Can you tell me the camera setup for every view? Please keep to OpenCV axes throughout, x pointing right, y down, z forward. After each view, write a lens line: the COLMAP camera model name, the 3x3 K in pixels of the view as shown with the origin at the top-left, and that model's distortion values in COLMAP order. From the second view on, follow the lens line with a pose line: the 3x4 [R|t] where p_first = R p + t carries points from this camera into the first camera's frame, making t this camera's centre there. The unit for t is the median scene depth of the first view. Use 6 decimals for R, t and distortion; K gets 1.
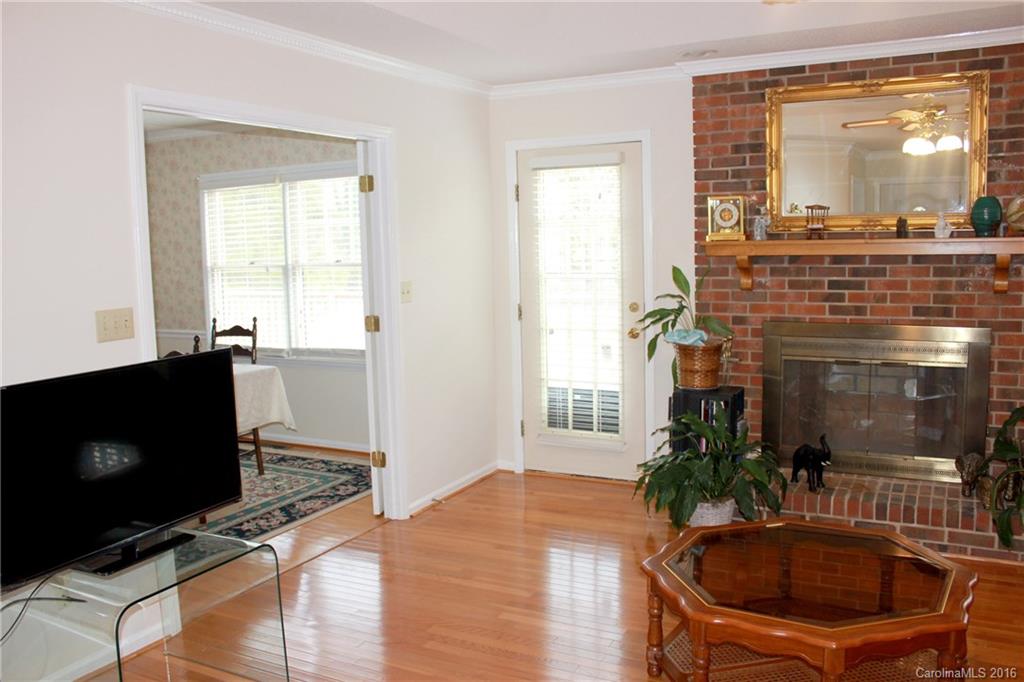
lens RADIAL K [[875.5, 0, 512.6], [0, 875.5, 342.5], [0, 0, 1]] dist [-0.132412, 0.114518]
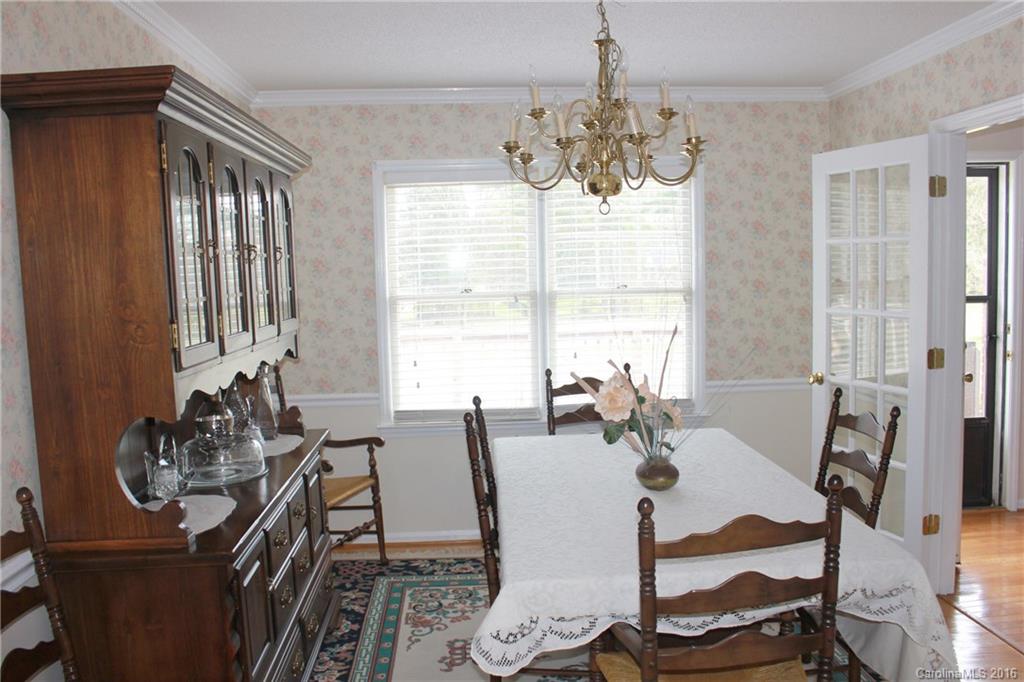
lens RADIAL K [[875.5, 0, 513.3], [0, 875.5, 340.9], [0, 0, 1]] dist [-0.132412, 0.114518]
pose [[0.843084, -0.041477, 0.536180, -0.651964], [0.063681, 0.997706, -0.022951, -0.032176], [-0.533998, 0.053494, 0.843792, 0.379537]]
